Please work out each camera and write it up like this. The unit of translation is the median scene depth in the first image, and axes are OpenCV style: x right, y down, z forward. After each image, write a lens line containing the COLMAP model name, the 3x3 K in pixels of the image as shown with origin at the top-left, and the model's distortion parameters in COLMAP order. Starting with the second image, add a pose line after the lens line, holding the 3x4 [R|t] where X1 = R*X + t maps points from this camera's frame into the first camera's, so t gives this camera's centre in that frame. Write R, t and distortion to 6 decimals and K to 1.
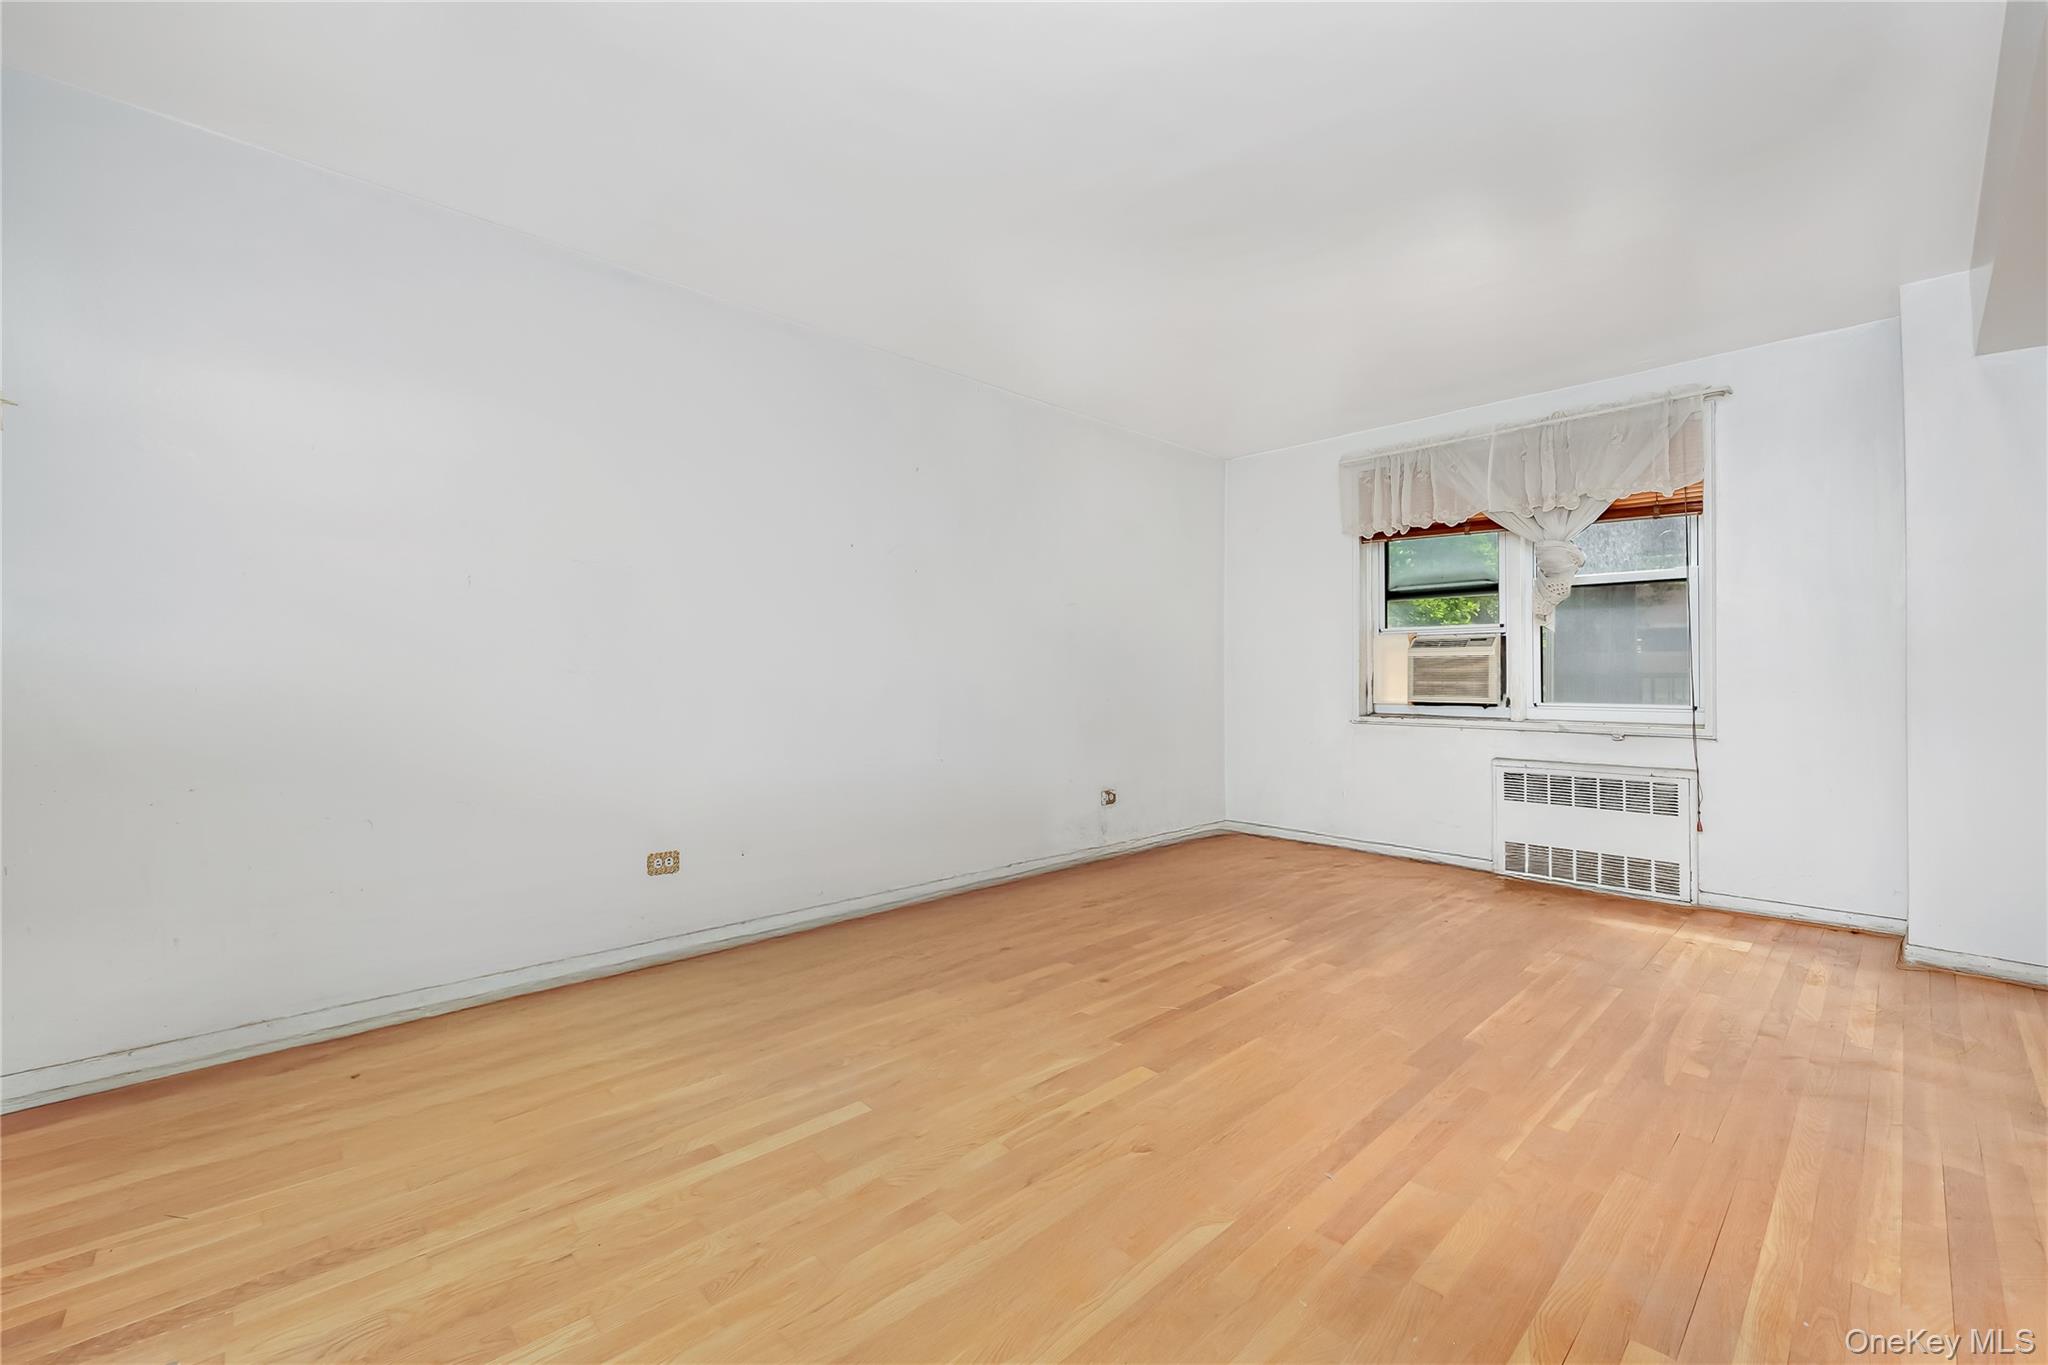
lens RADIAL K [[829.5, 0, 1031.6], [0, 829.5, 674.0], [0, 0, 1]] dist [0.001156, 0.000280]
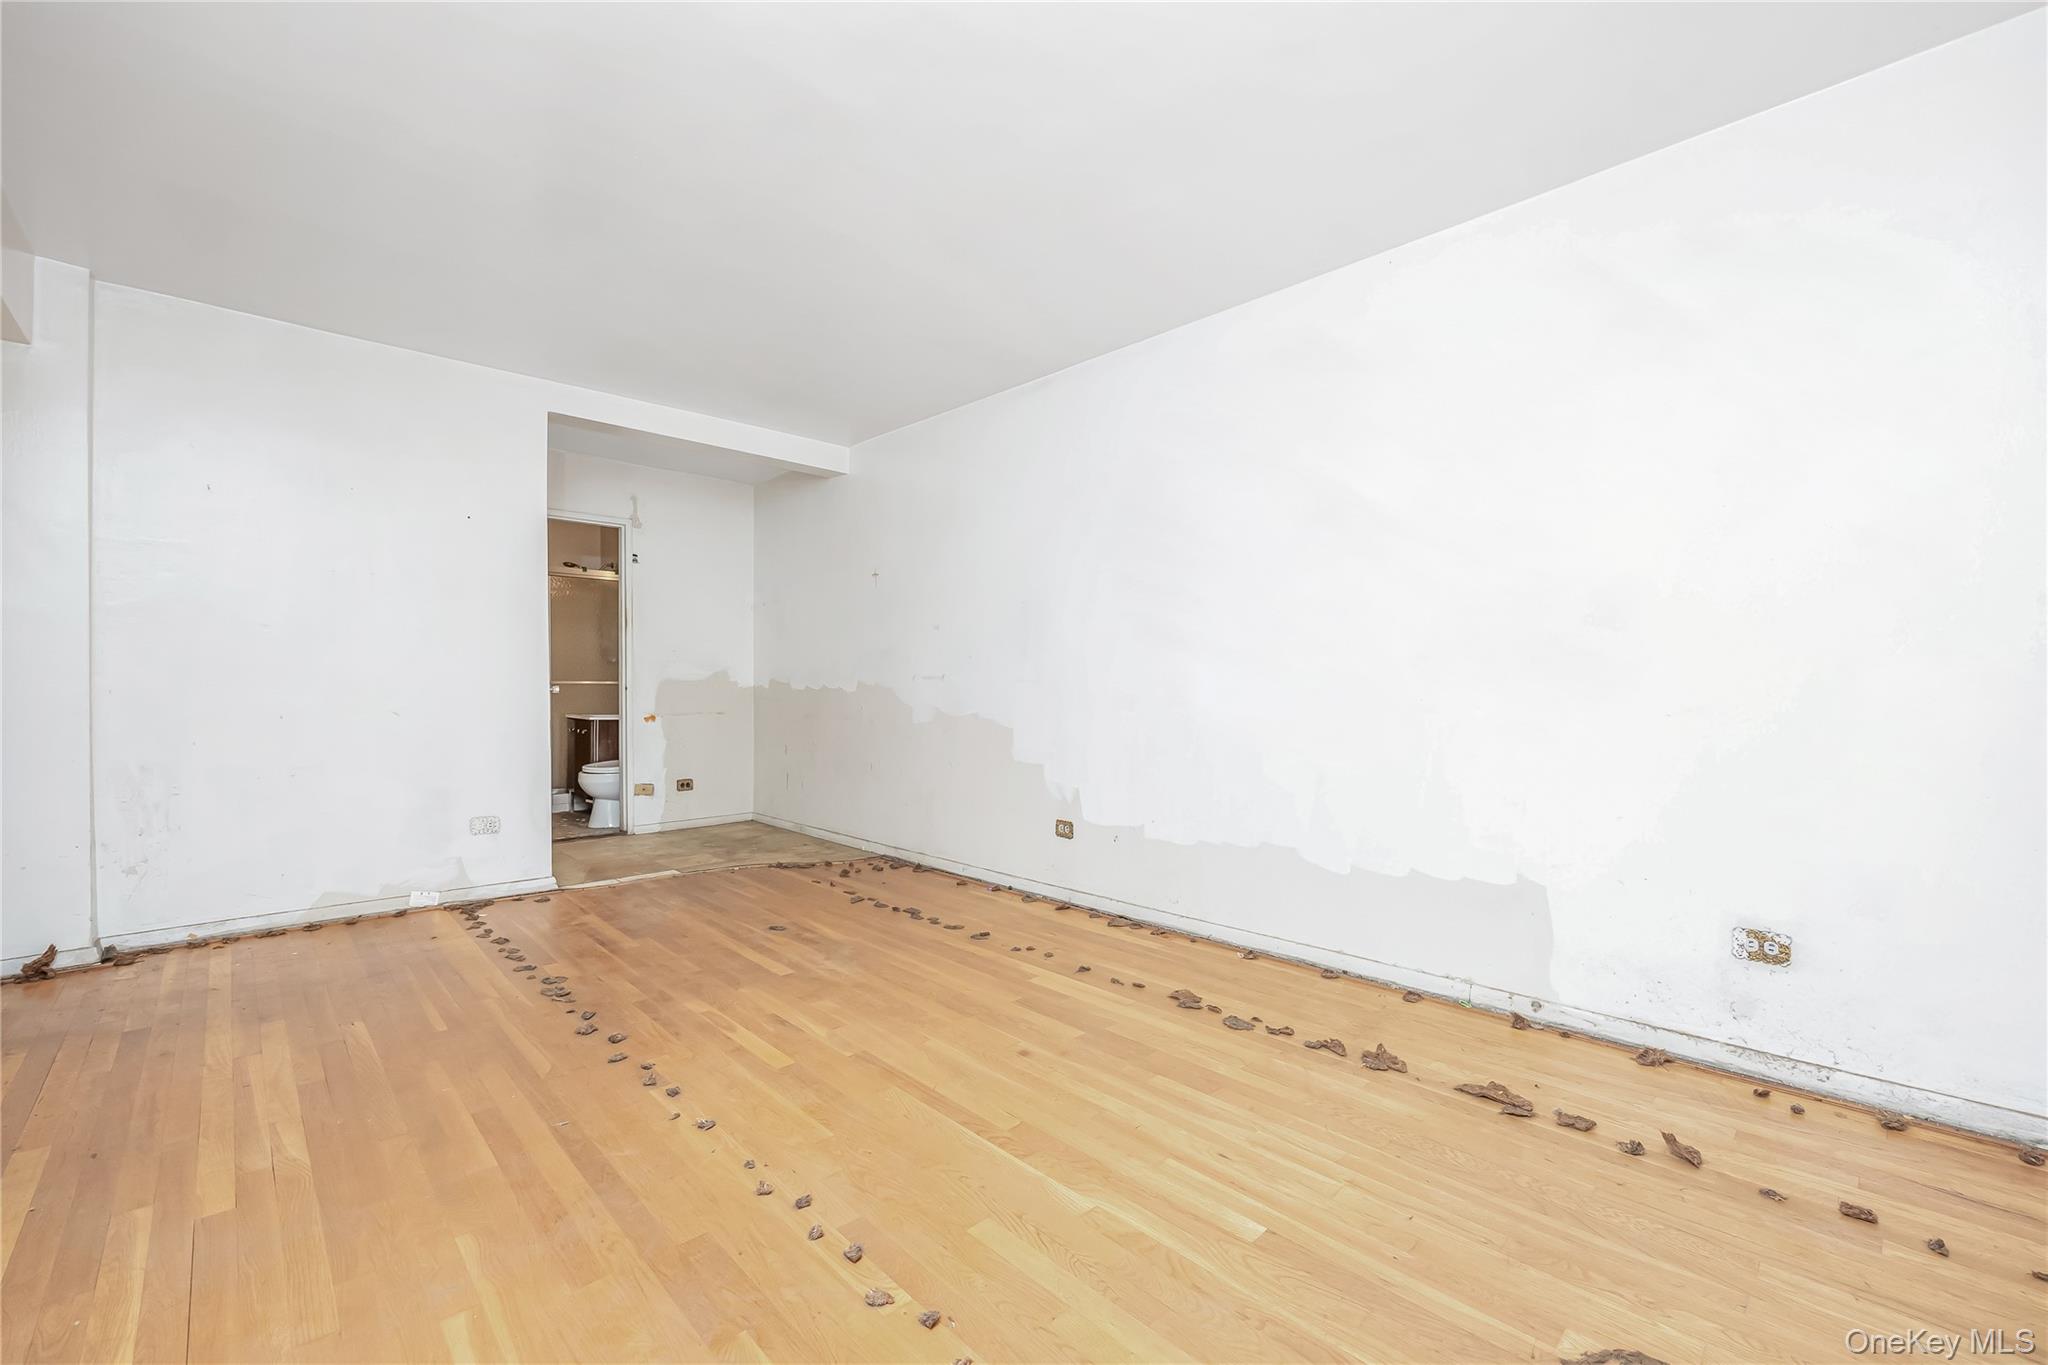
lens RADIAL K [[829.5, 0, 1027.5], [0, 829.5, 684.4], [0, 0, 1]] dist [0.001156, 0.000280]
pose [[0.011032, -0.004102, -0.999931, 0.880394], [0.006709, 0.999969, -0.004029, 0.008179], [0.999917, -0.006664, 0.011059, 0.966562]]
